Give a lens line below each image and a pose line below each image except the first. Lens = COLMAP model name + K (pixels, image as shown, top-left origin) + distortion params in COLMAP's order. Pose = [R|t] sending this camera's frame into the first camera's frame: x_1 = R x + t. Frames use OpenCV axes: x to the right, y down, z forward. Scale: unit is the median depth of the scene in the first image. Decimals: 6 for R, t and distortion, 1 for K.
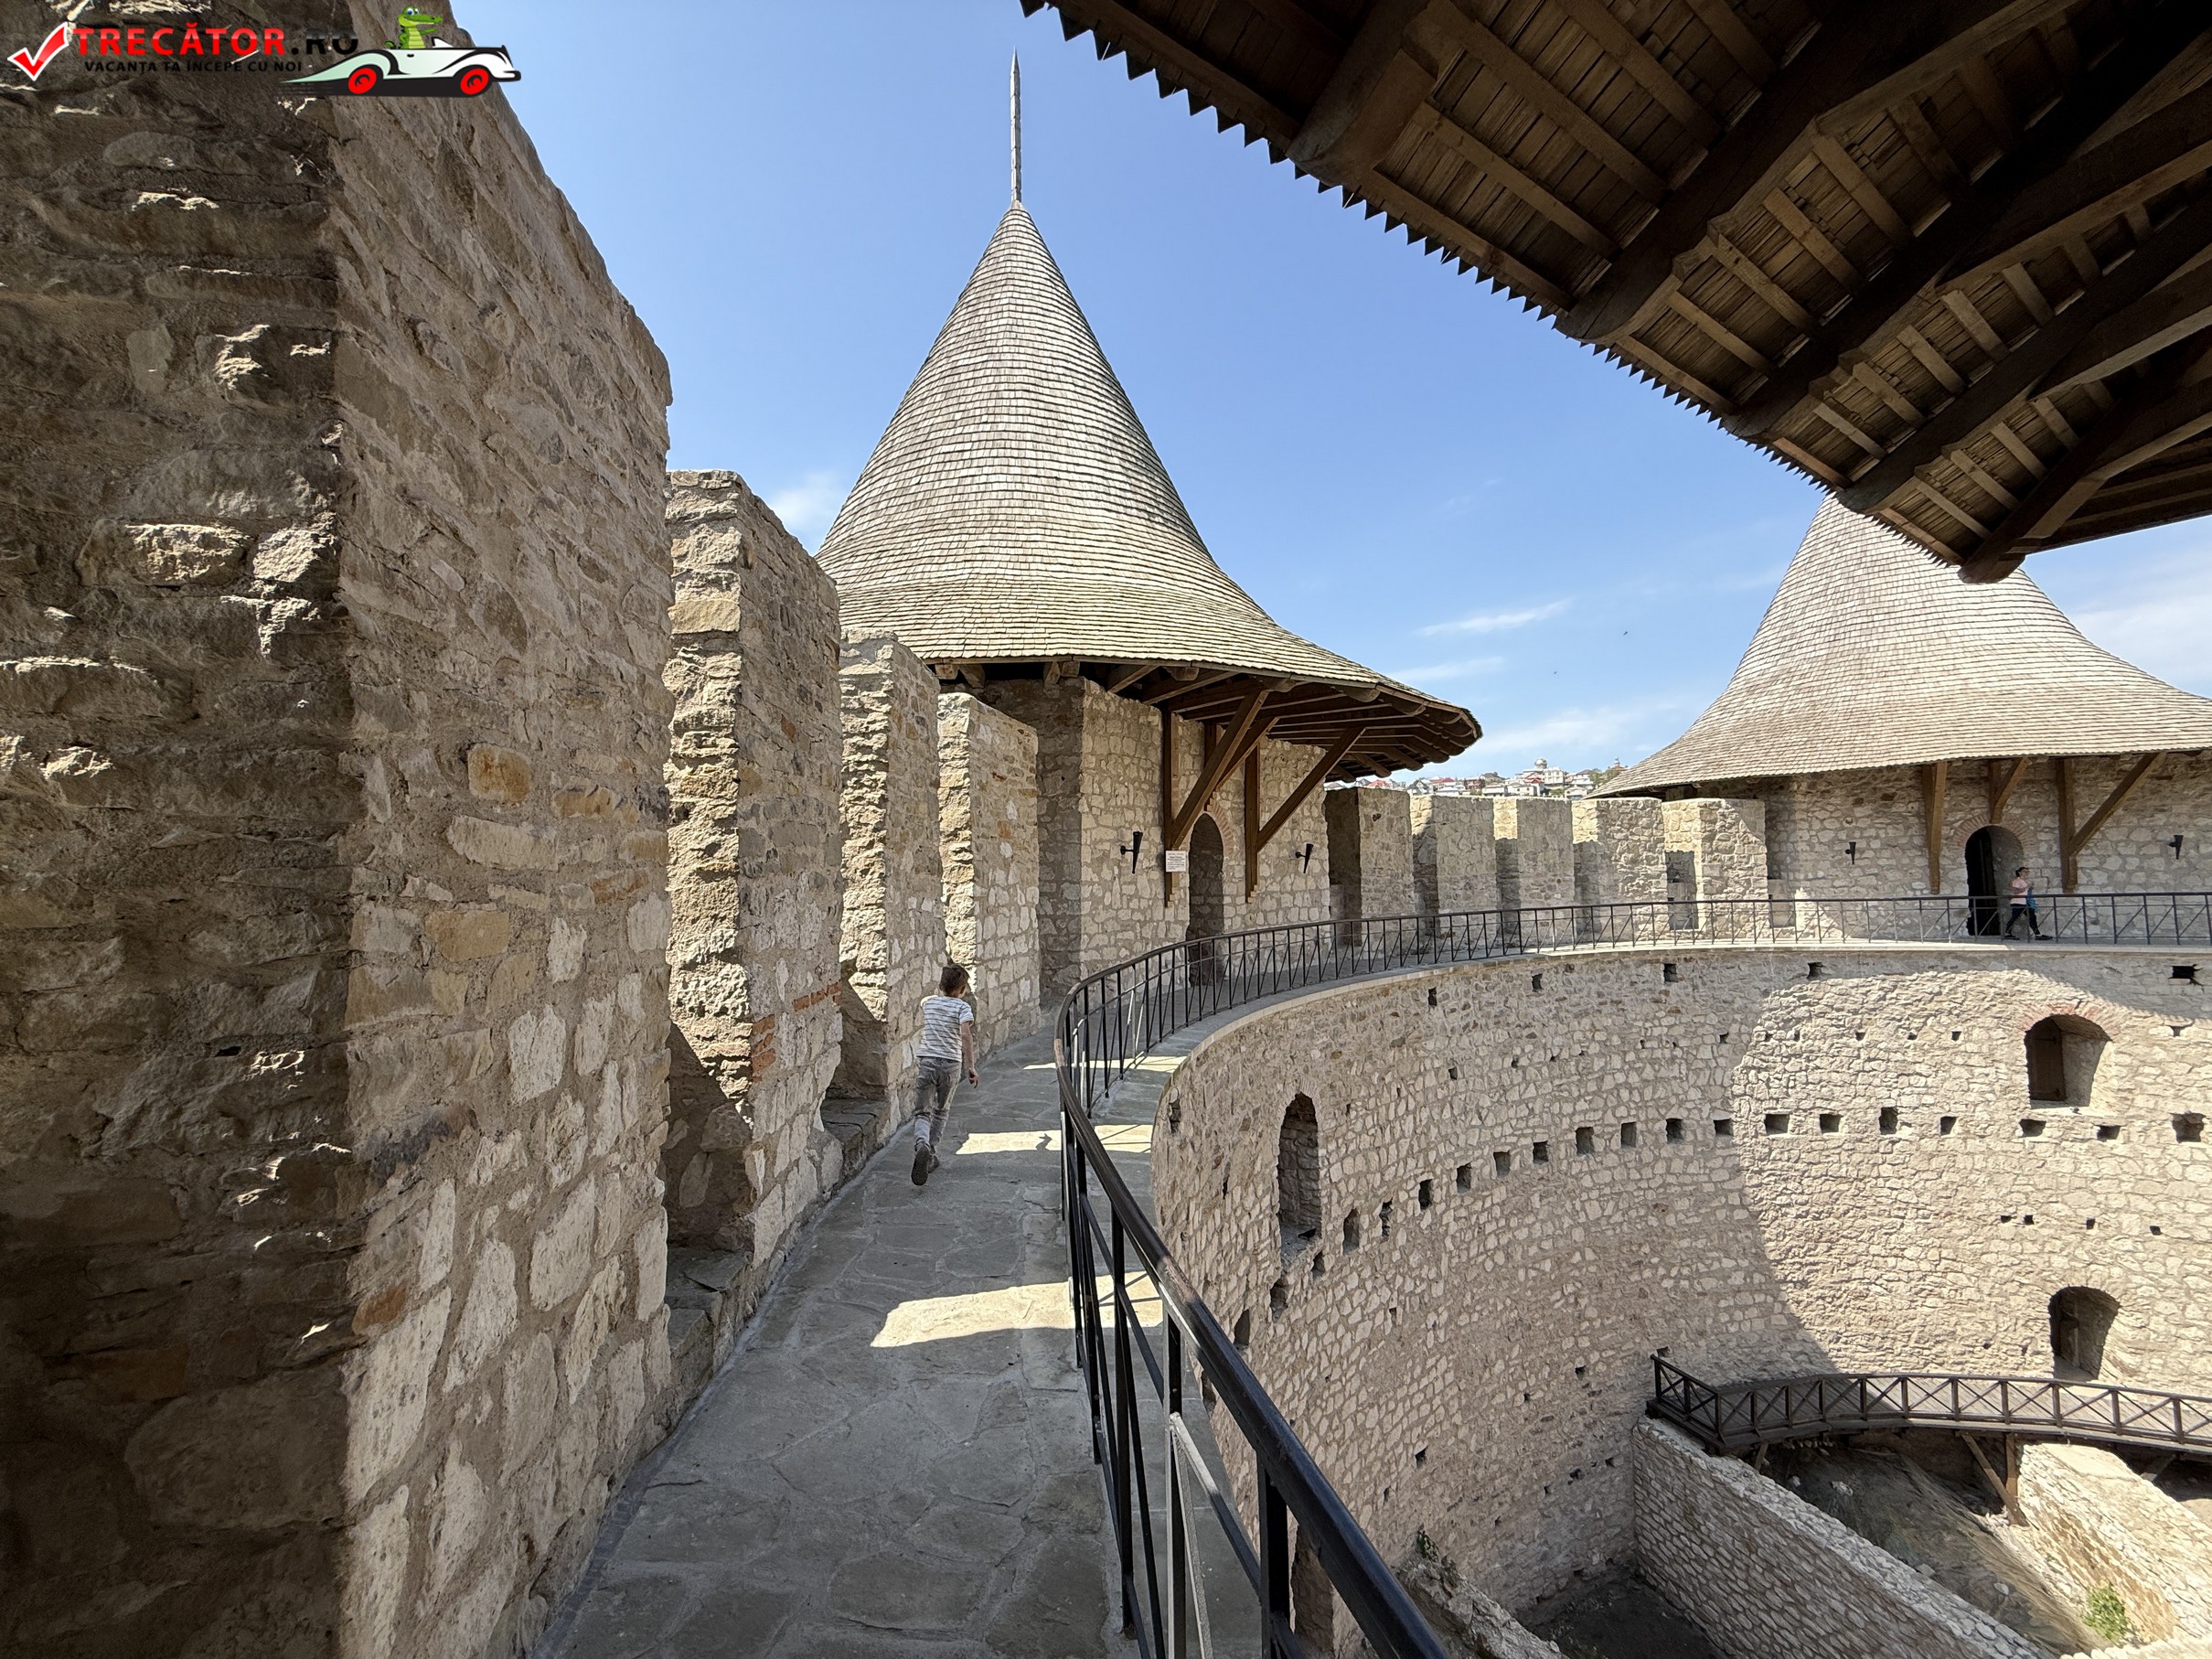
lens RADIAL K [[880.8, 0, 1103.3], [0, 880.8, 830.1], [0, 0, 1]] dist [0.001244, -0.000206]
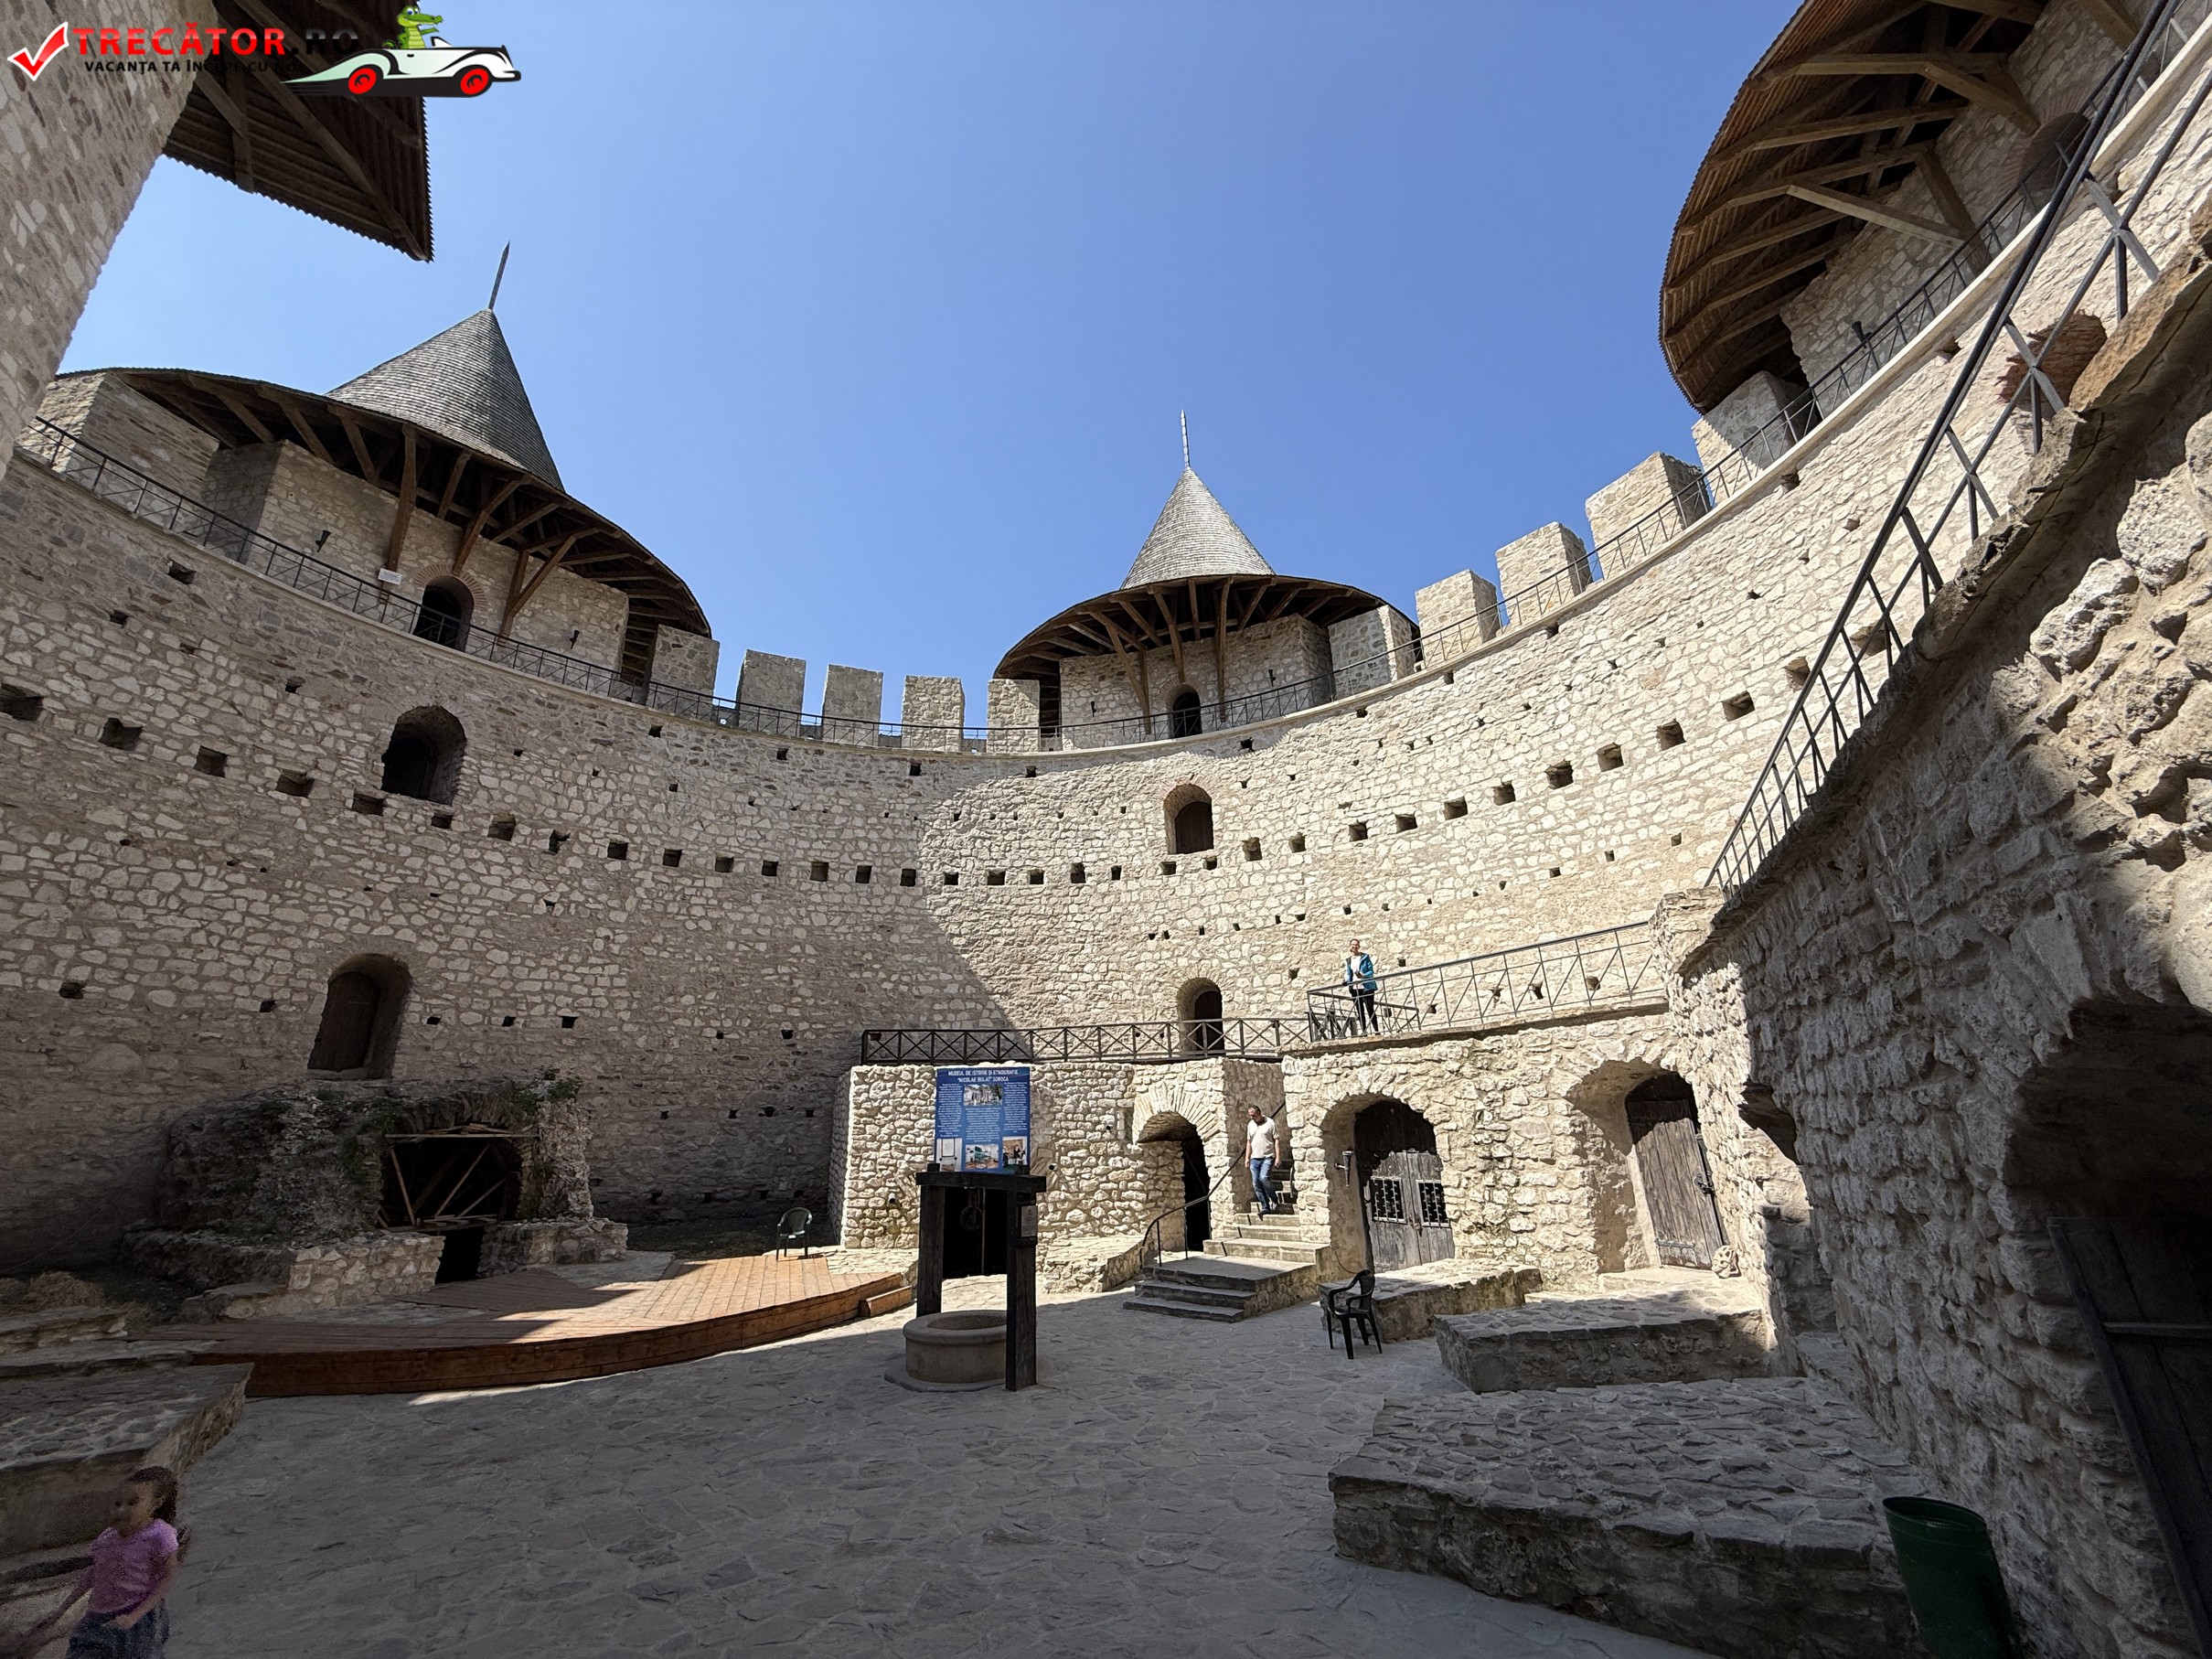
lens RADIAL K [[880.8, 0, 1103.3], [0, 880.8, 830.1], [0, 0, 1]] dist [0.001244, -0.000206]
pose [[0.999868, -0.013530, -0.009034, 0.955666], [0.010515, 0.961179, -0.275726, 0.643530], [0.012414, 0.275595, 0.961194, -0.302653]]
